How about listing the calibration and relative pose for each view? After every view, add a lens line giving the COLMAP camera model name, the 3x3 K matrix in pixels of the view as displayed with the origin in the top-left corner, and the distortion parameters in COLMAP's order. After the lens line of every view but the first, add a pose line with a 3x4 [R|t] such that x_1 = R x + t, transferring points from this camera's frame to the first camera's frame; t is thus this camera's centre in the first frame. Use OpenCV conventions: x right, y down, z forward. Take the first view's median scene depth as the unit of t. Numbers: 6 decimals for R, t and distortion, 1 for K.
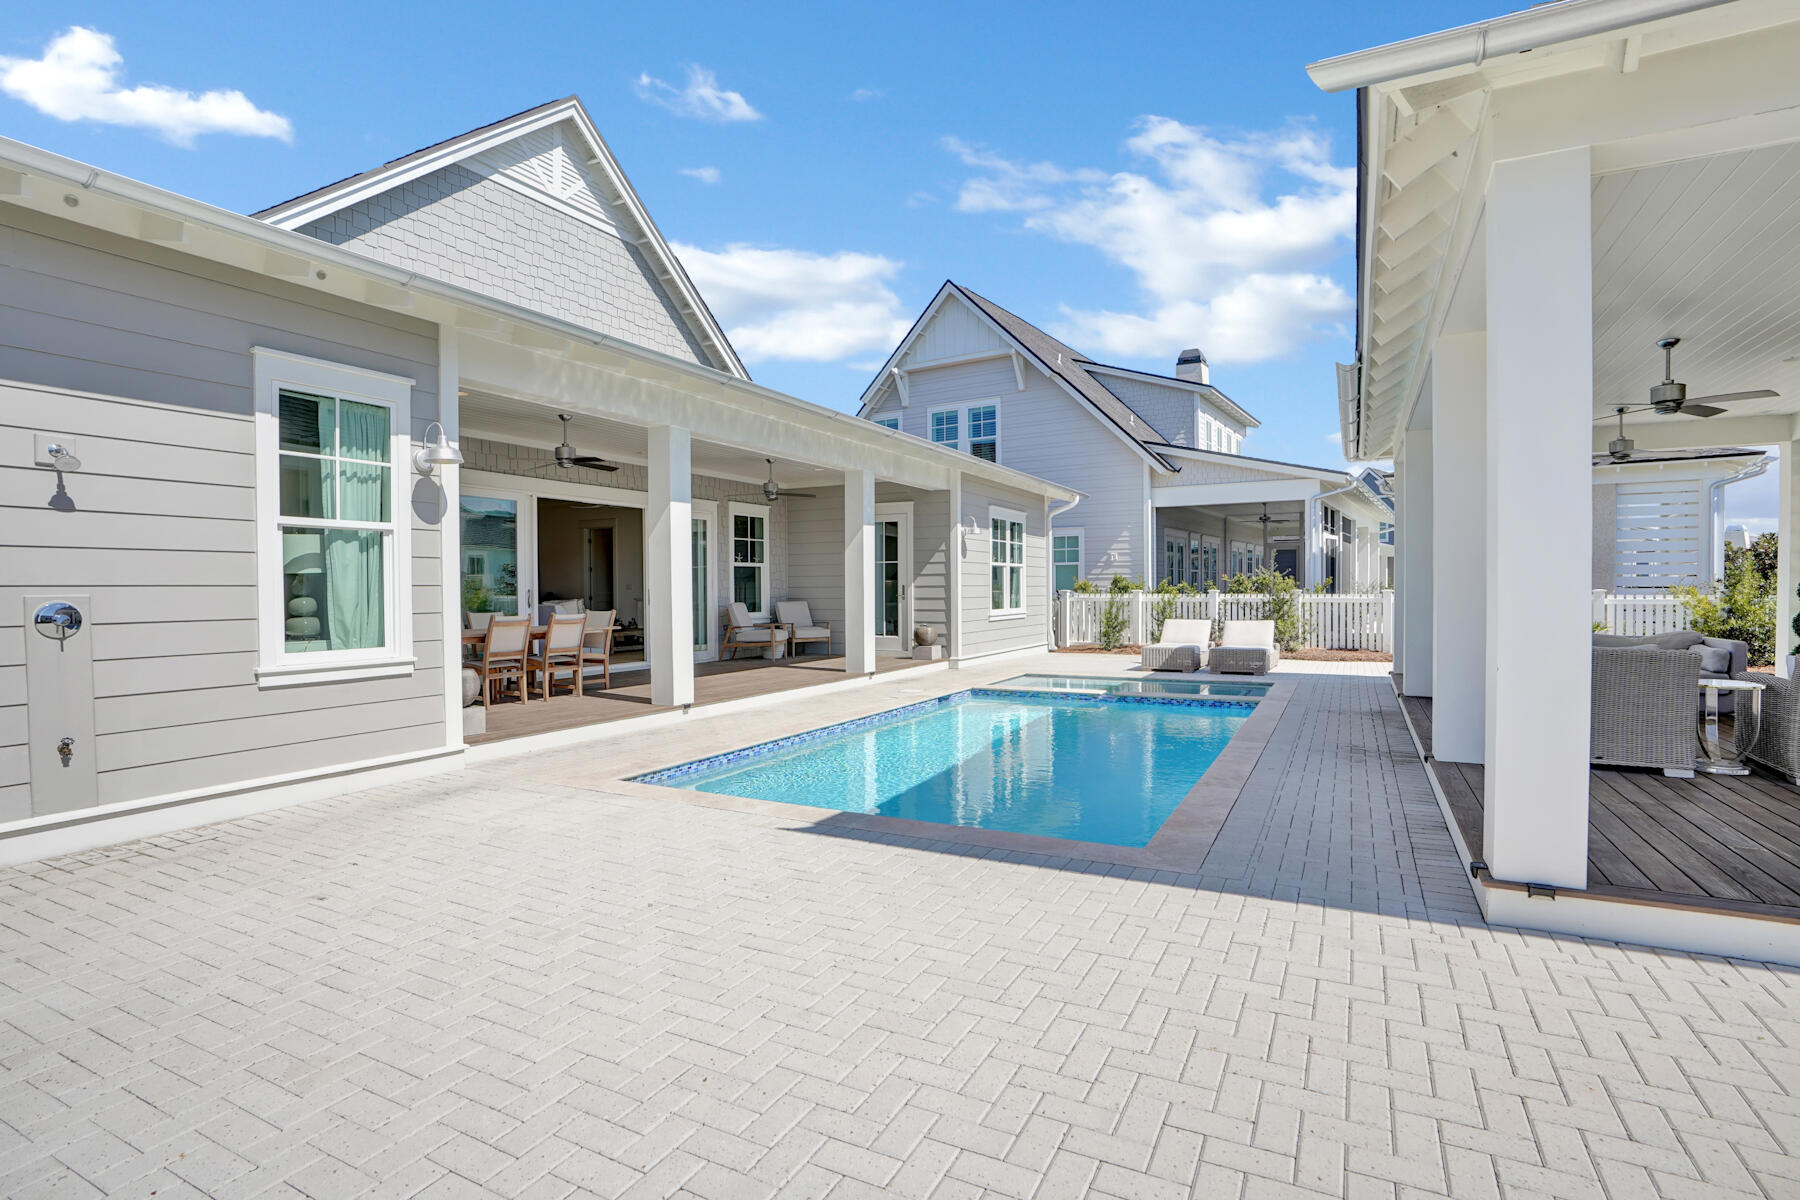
lens RADIAL K [[873.9, 0, 1008.3], [0, 873.9, 588.7], [0, 0, 1]] dist [-0.037121, 0.000149]
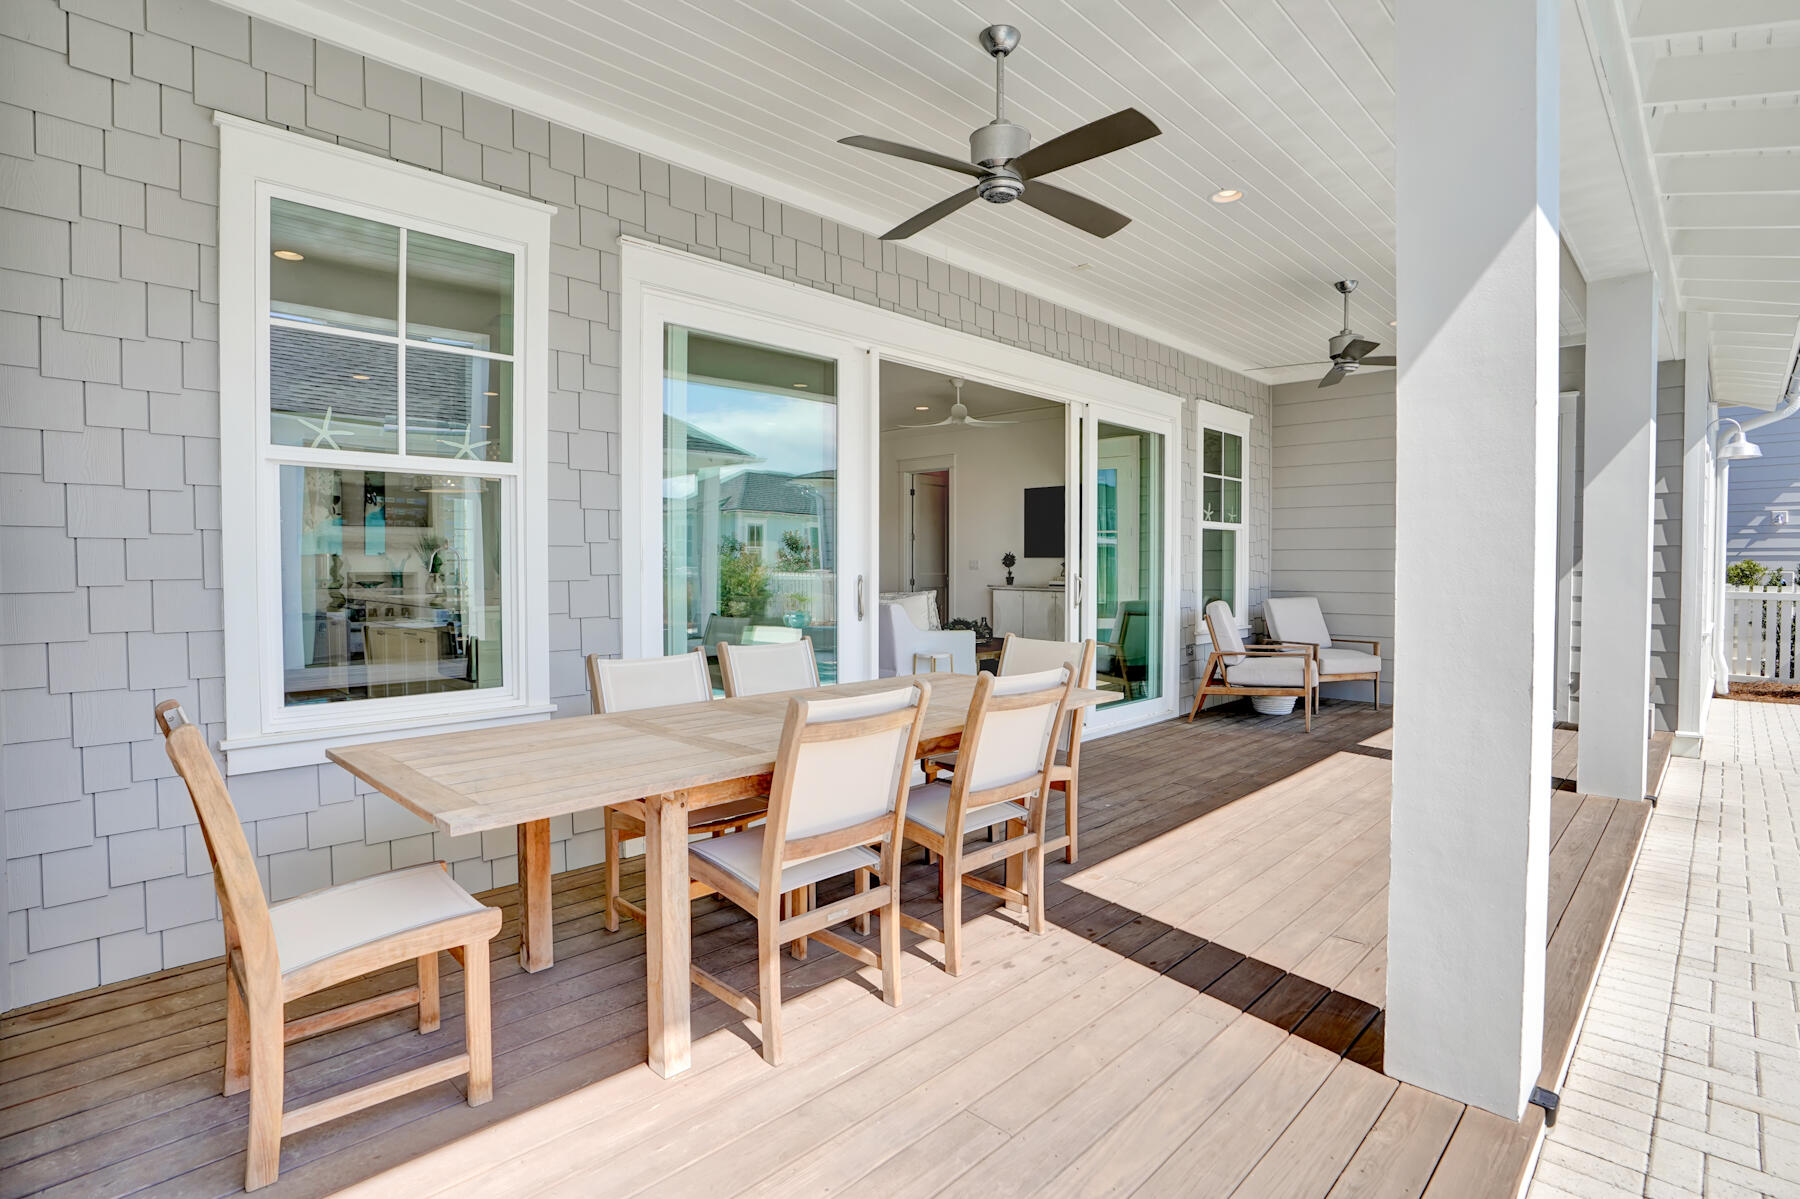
lens RADIAL K [[907.9, 0, 904.7], [0, 907.9, 571.7], [0, 0, 1]] dist [-0.001738, -0.000830]
pose [[0.924366, 0.015863, -0.381178, -0.263988], [-0.012256, 0.999854, 0.011888, -0.004885], [0.381311, -0.006317, 0.924425, 0.431102]]
